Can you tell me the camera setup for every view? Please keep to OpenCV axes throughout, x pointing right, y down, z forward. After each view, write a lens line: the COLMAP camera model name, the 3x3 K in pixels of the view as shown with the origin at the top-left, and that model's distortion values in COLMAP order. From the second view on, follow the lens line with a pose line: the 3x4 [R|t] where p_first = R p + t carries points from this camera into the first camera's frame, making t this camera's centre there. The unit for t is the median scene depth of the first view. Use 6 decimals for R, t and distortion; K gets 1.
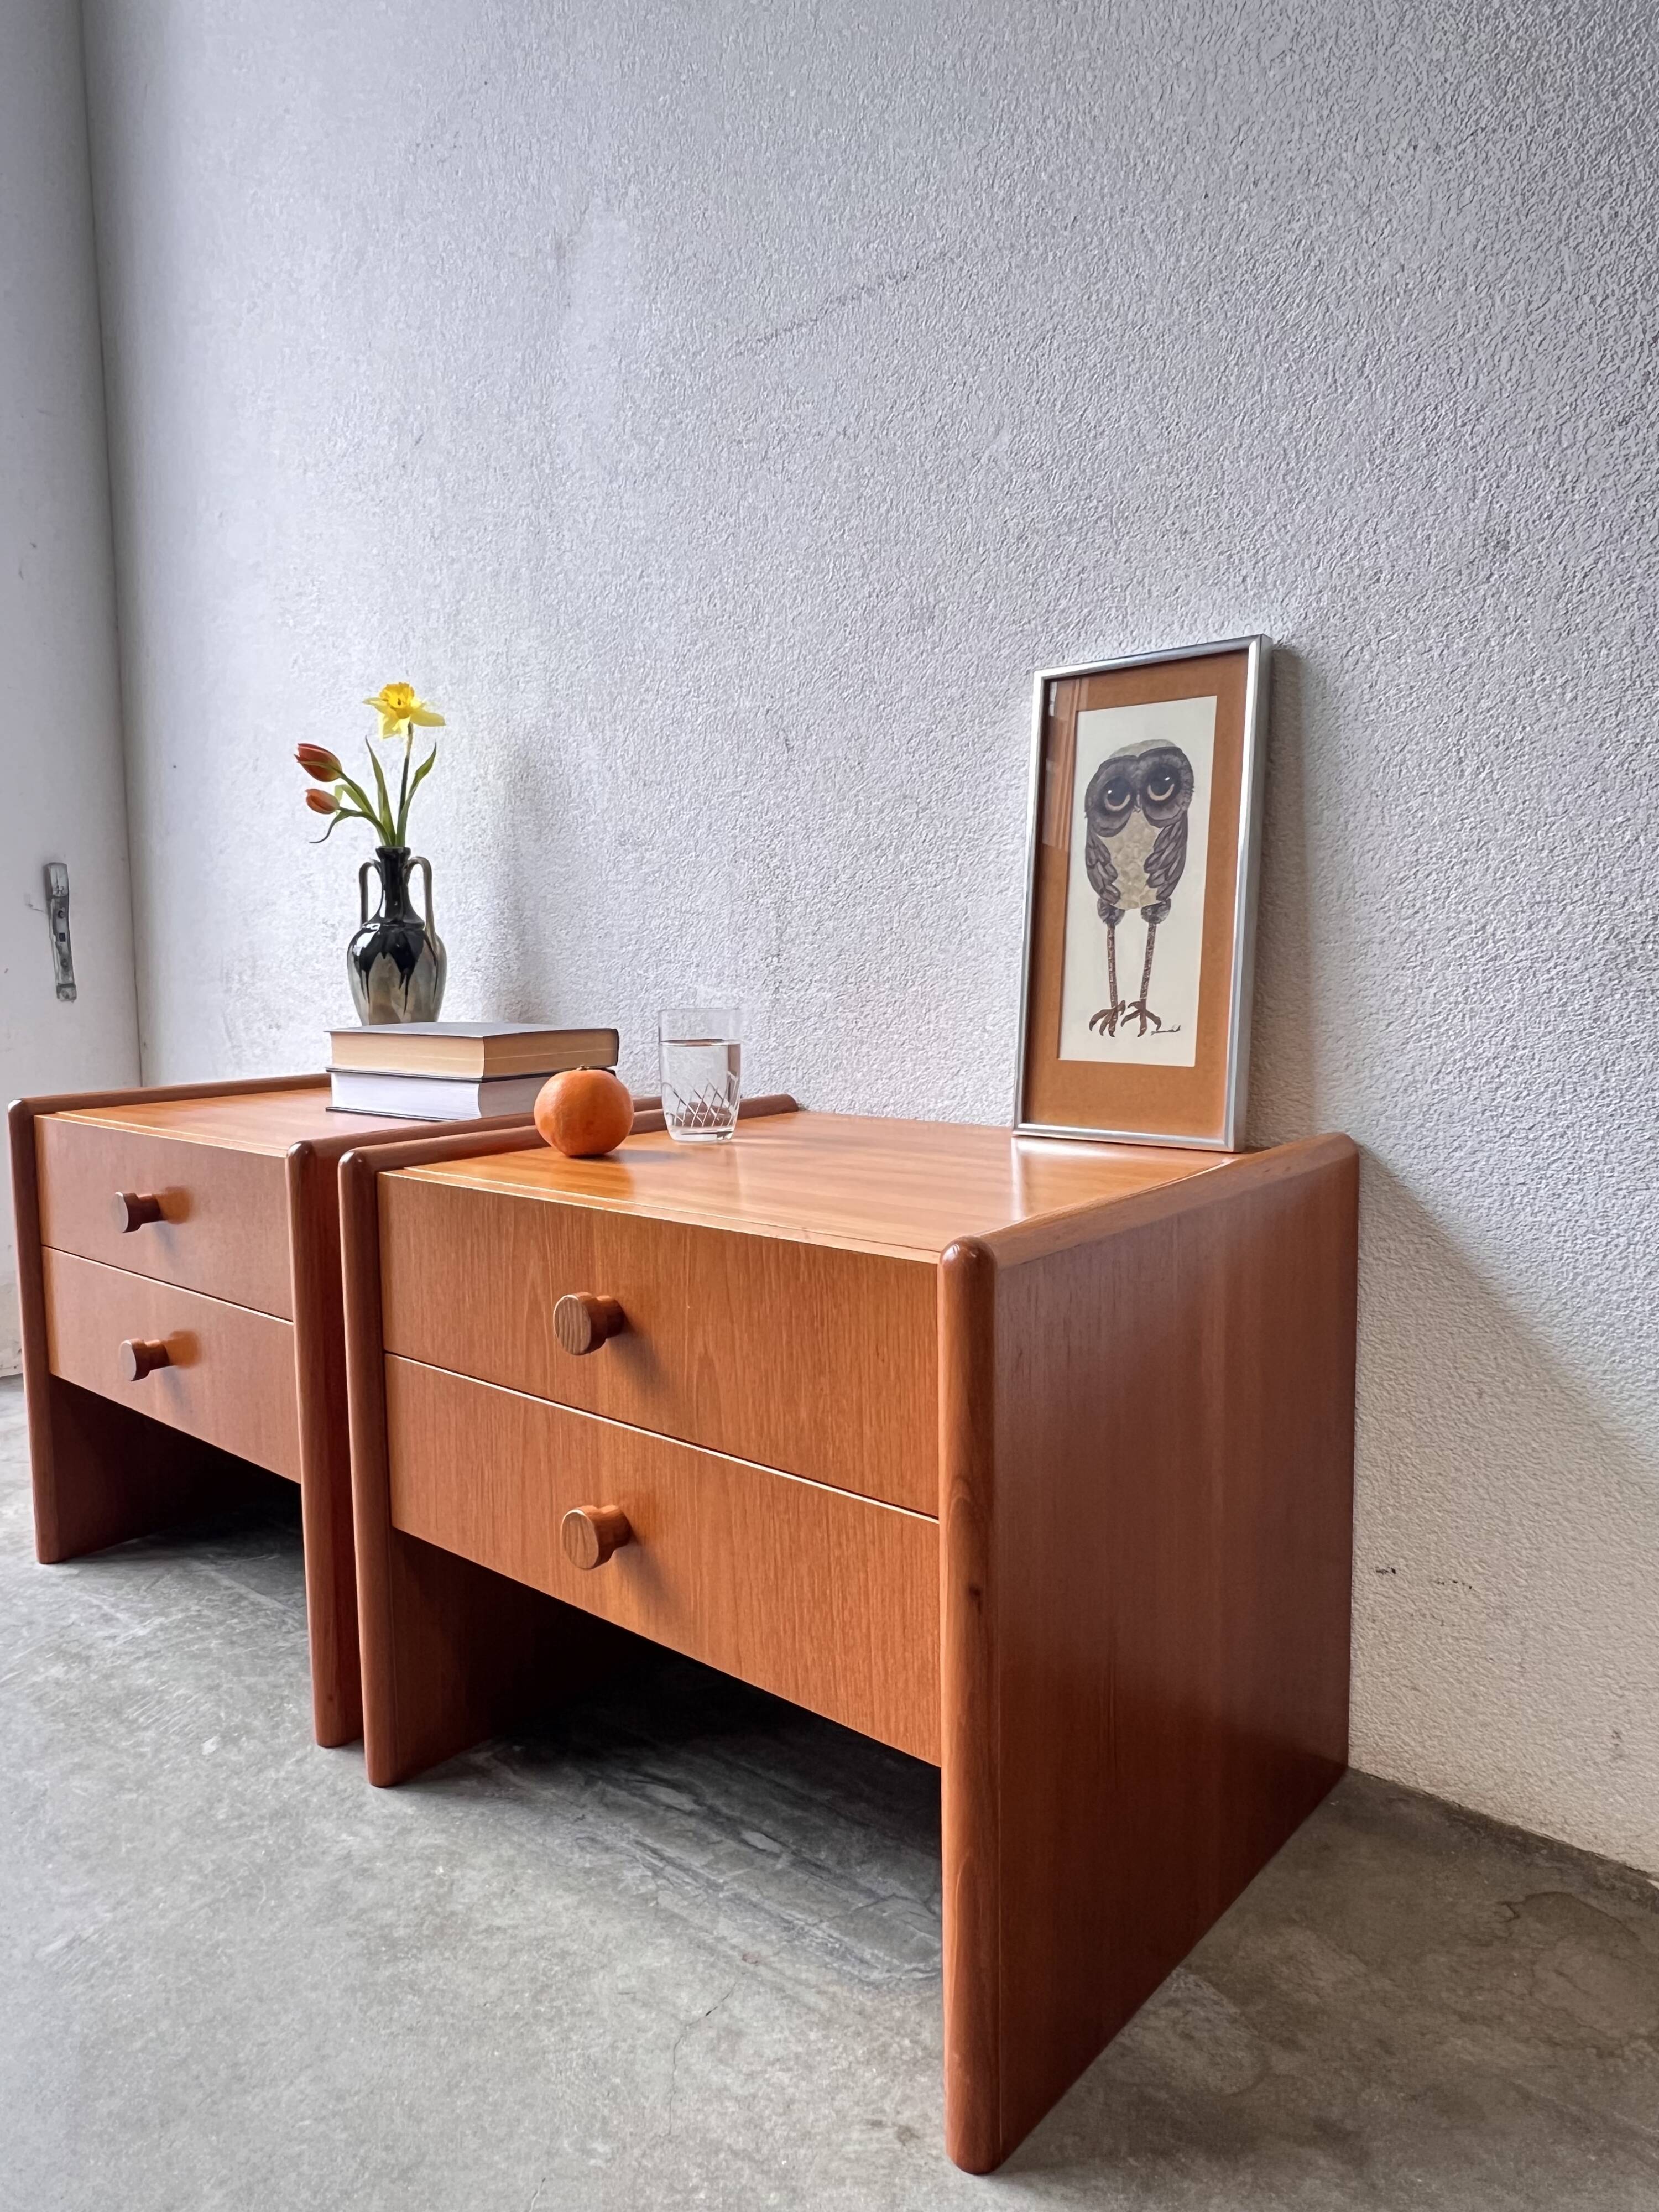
lens RADIAL K [[1435.8, 0, 809.2], [0, 1435.8, 1086.1], [0, 0, 1]] dist [-0.004919, 0.000583]
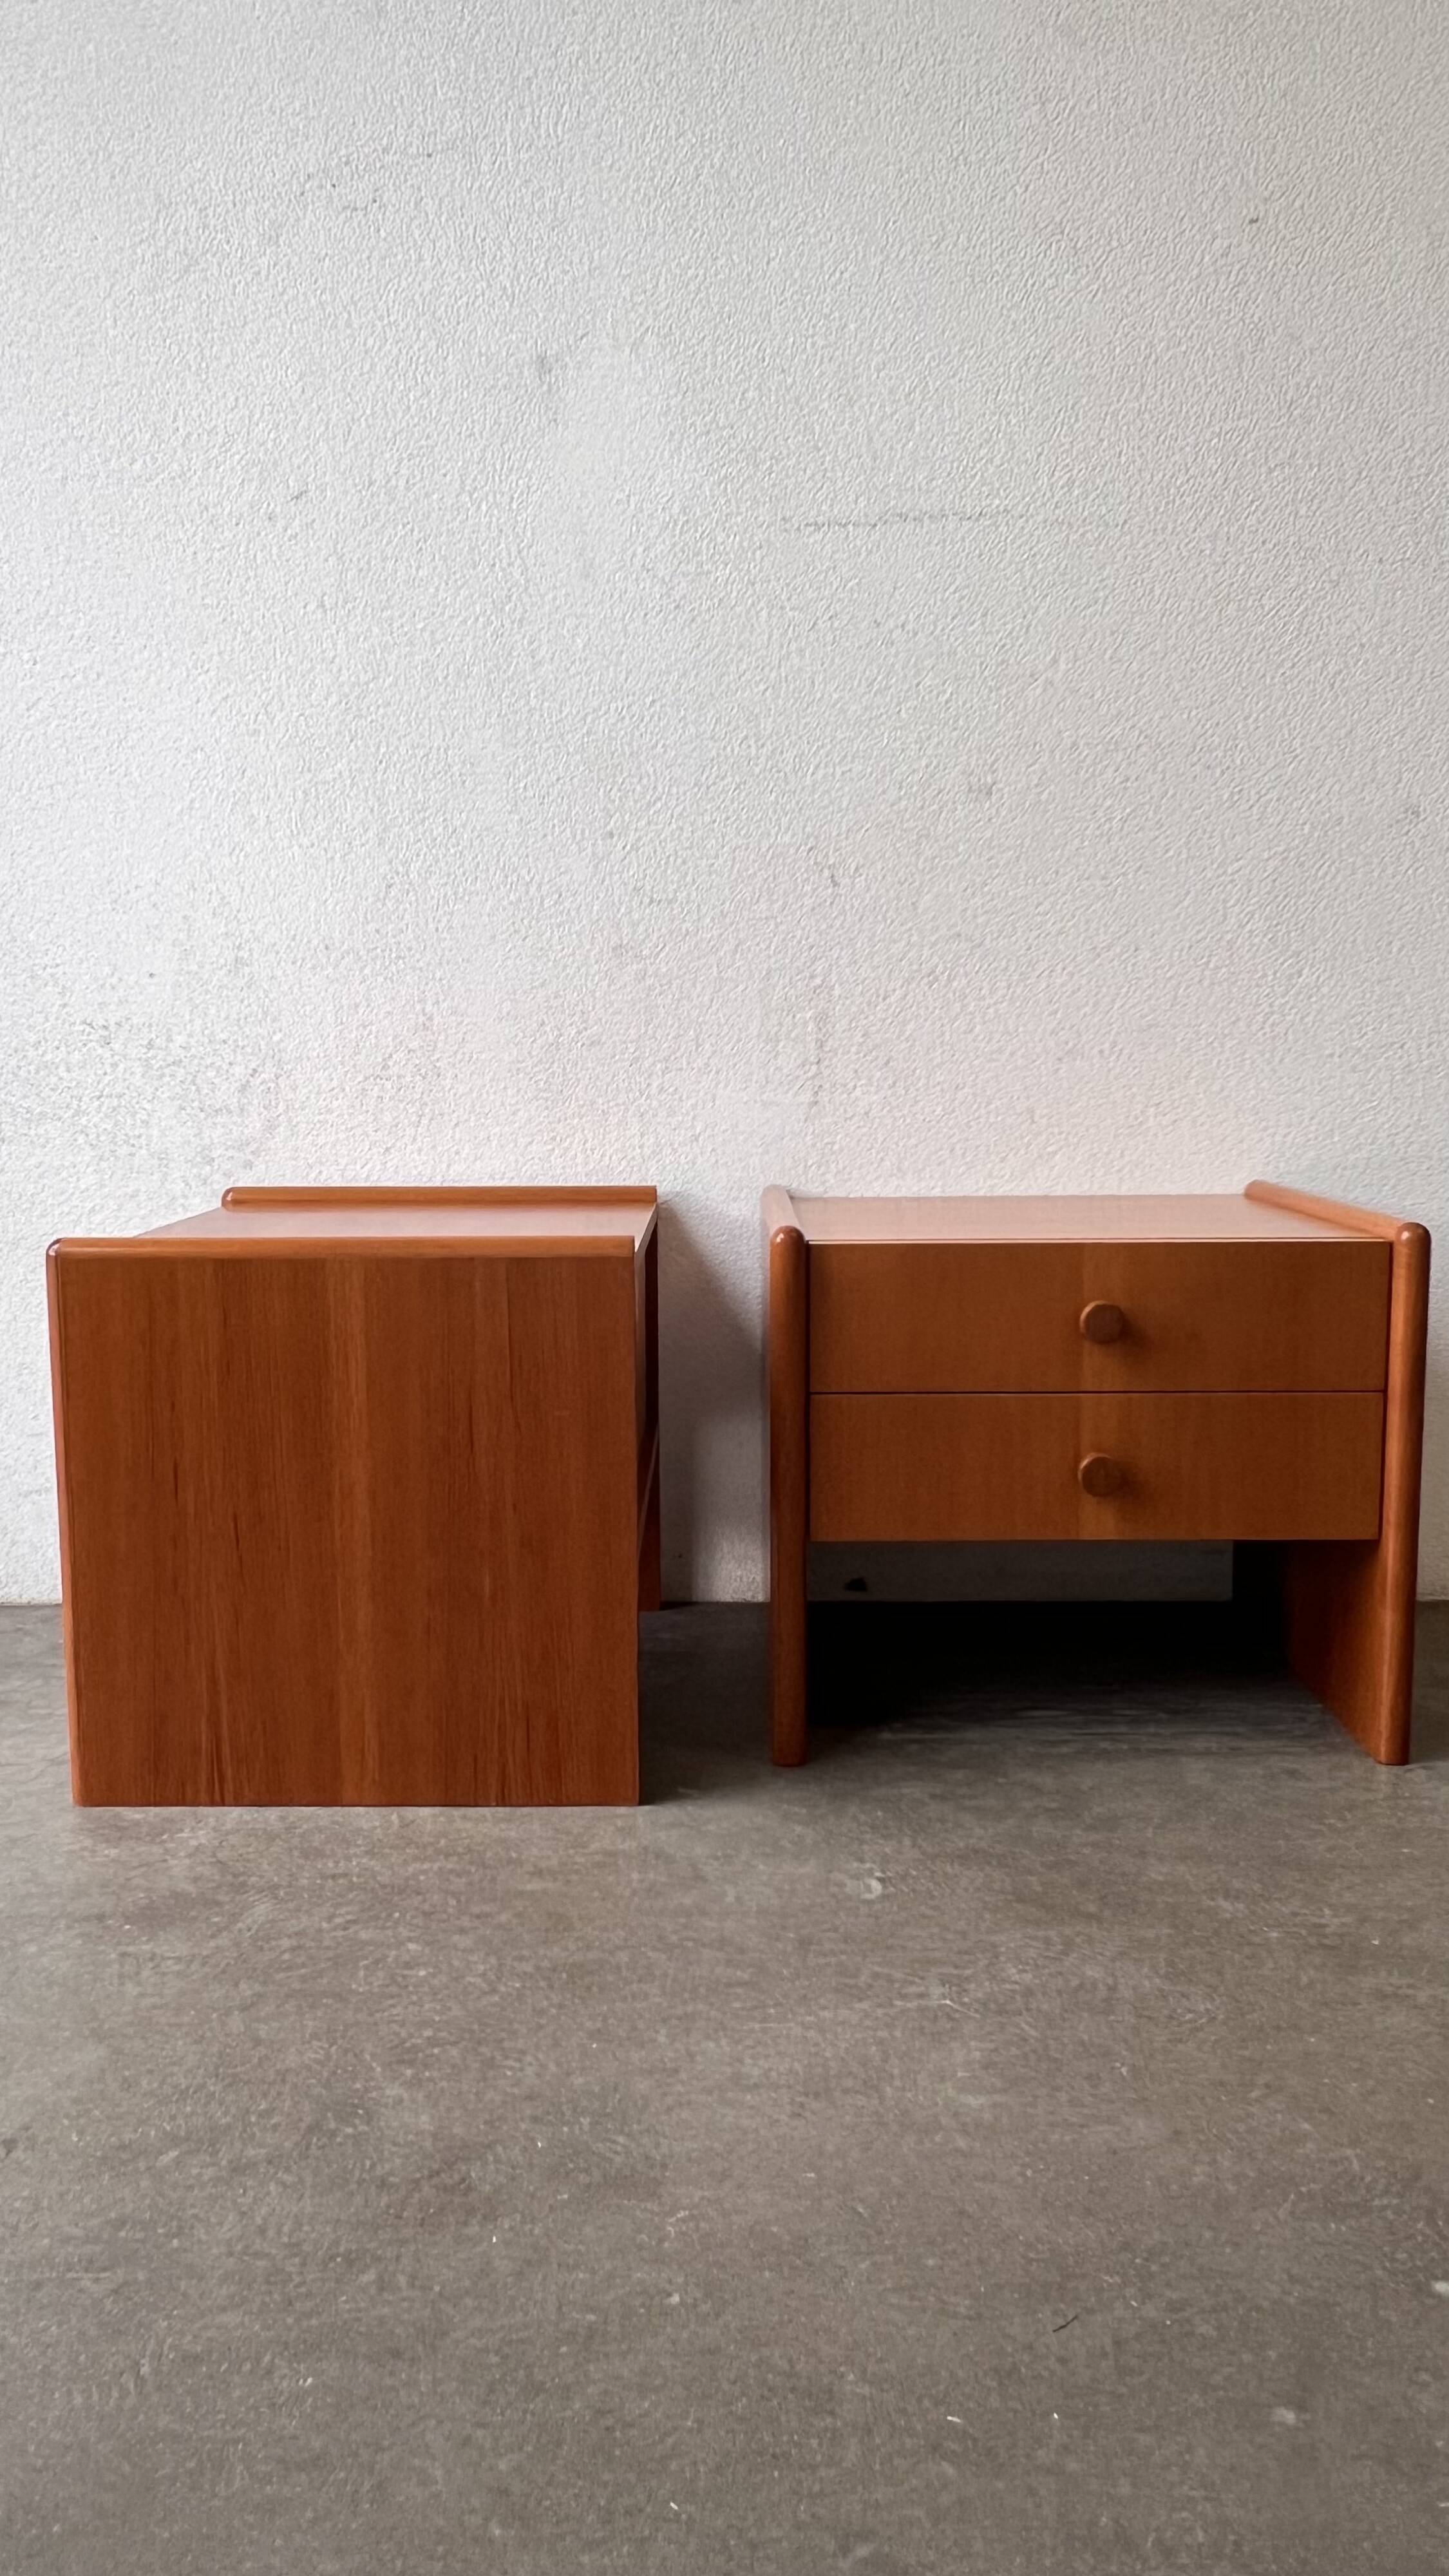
lens RADIAL K [[1791.8, 0, 701.2], [0, 1791.8, 1266.0], [0, 0, 1]] dist [-0.004399, 0.003565]
pose [[0.771475, -0.066845, 0.632739, -1.281688], [0.057073, 0.997727, 0.035816, 0.017222], [-0.633695, 0.008481, 0.773537, -0.056610]]
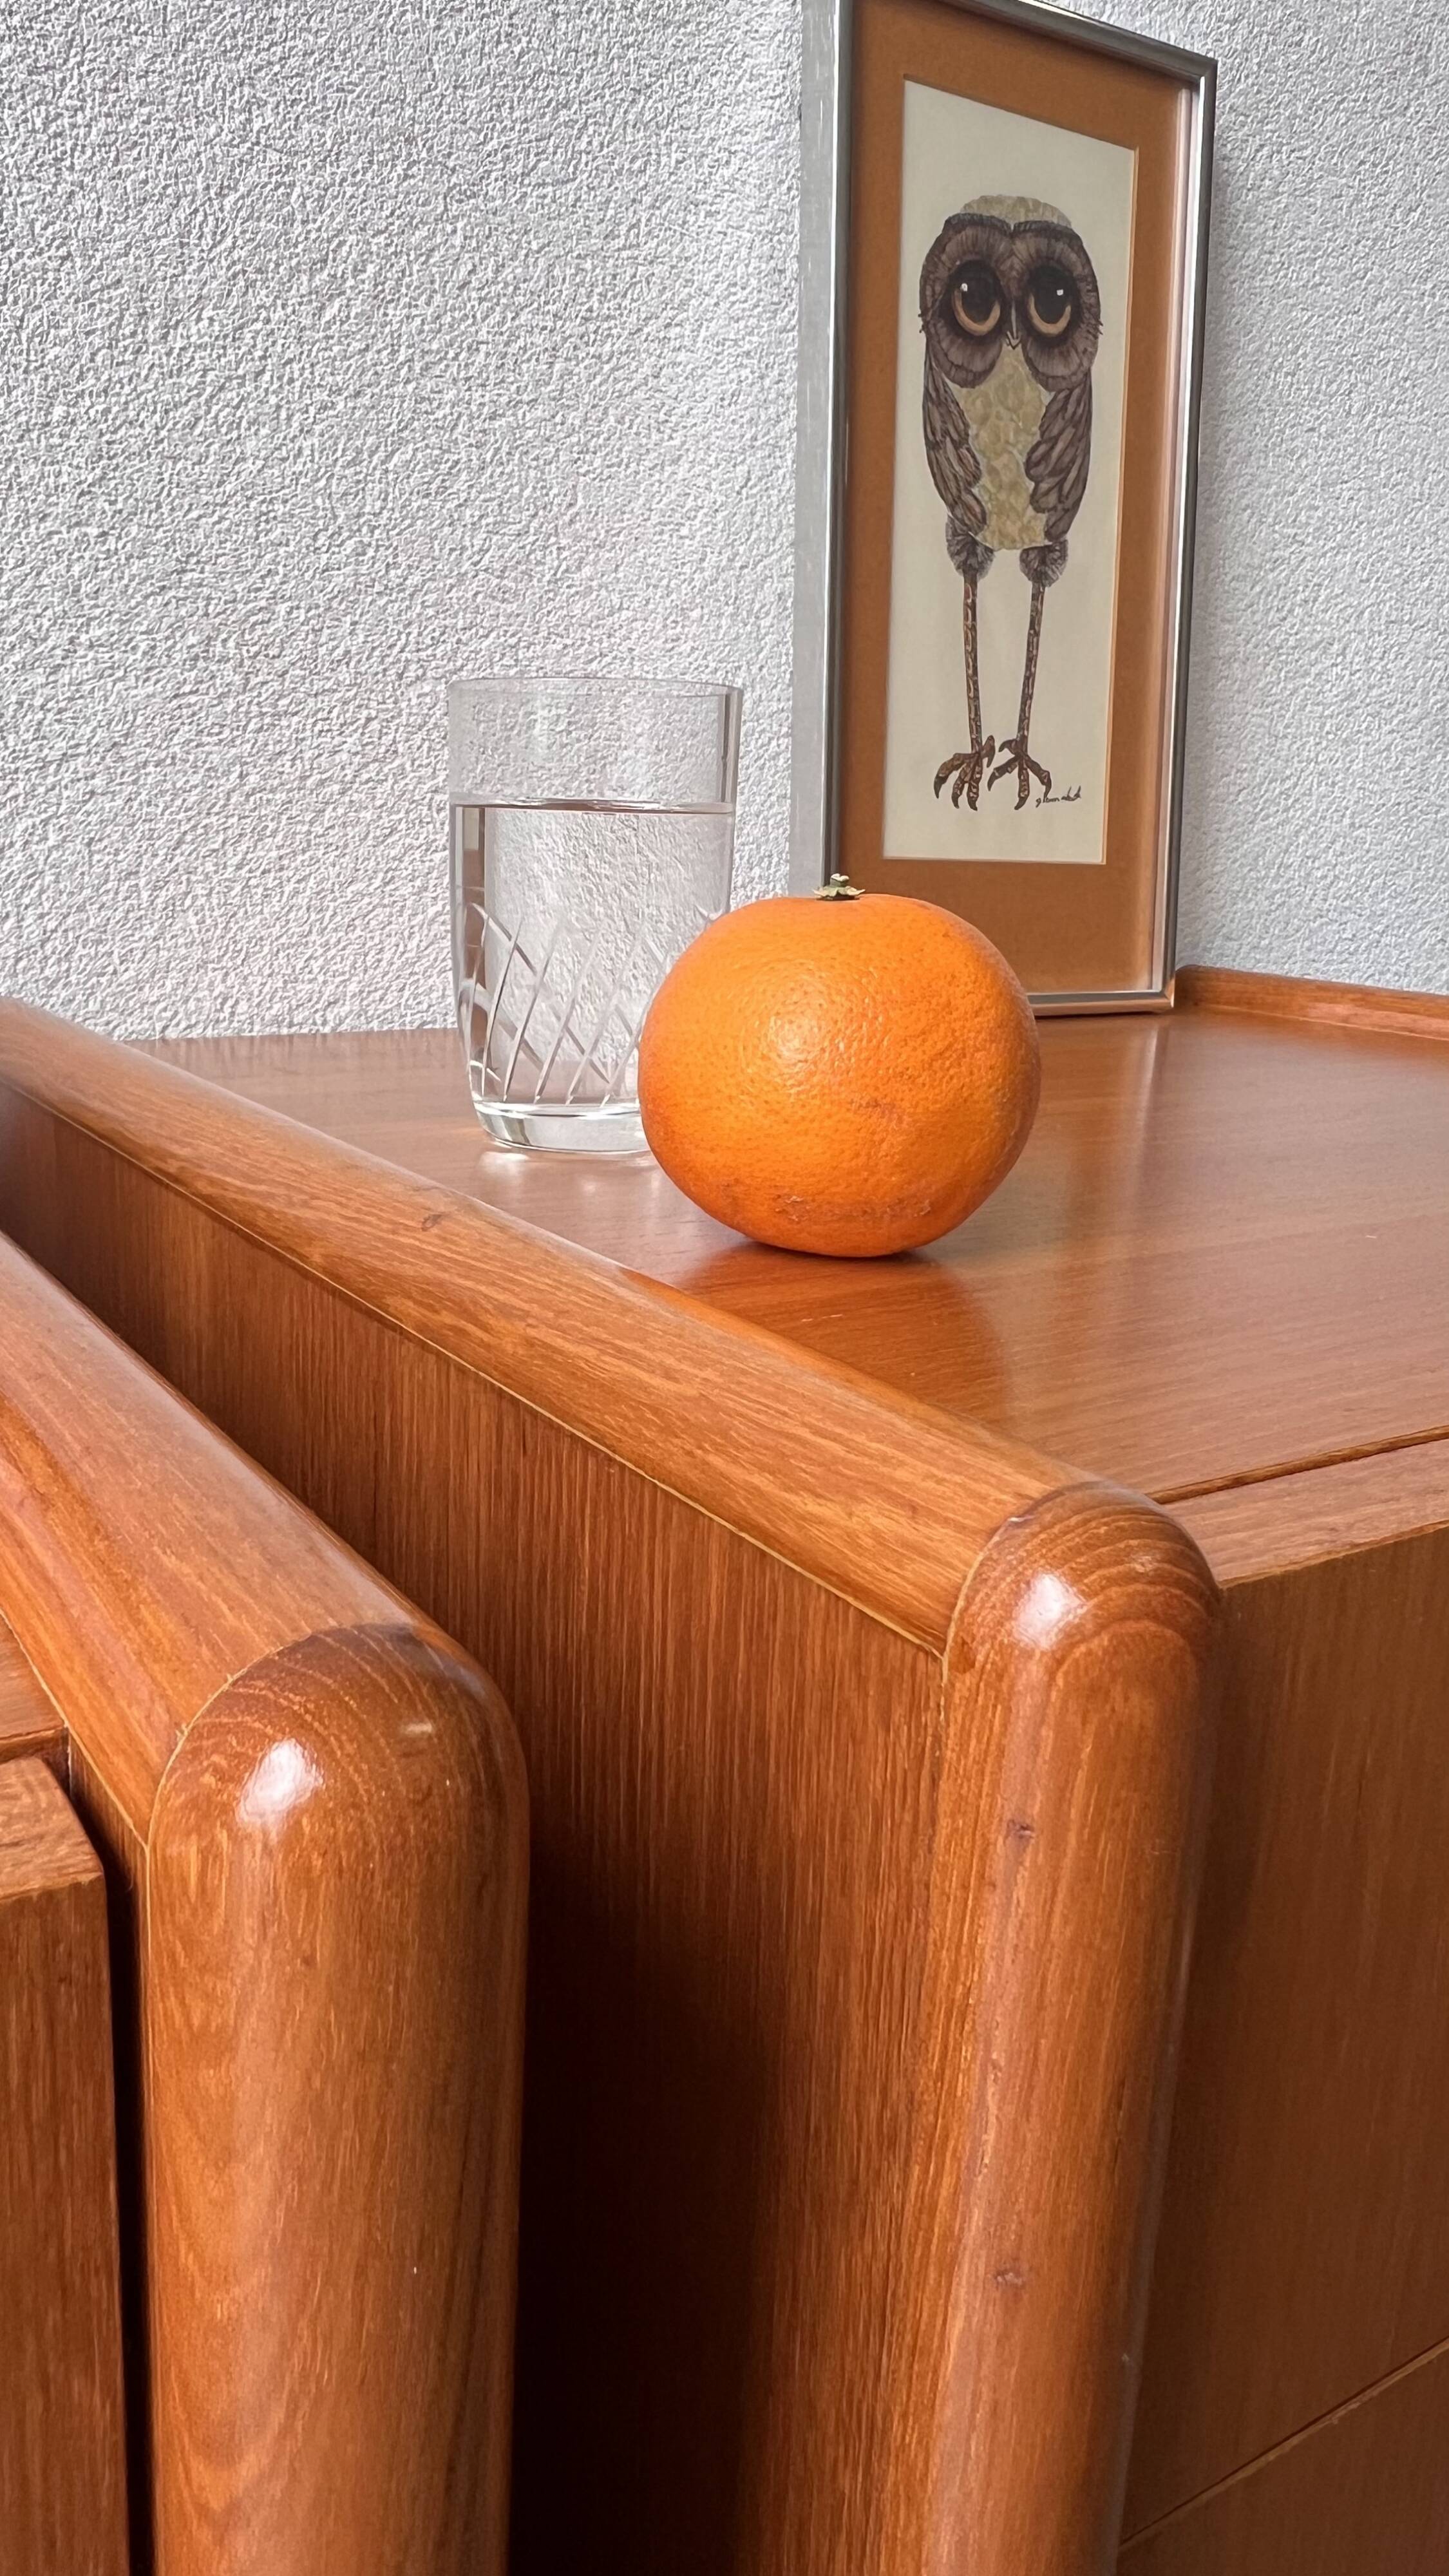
lens RADIAL K [[1853.7, 0, 651.3], [0, 1853.7, 1248.5], [0, 0, 1]] dist [-0.008542, 0.004466]
pose [[0.296489, -0.199025, 0.934068, -0.475581], [0.056143, 0.979986, 0.190988, -0.014102], [-0.953385, -0.004184, 0.301729, 0.933998]]
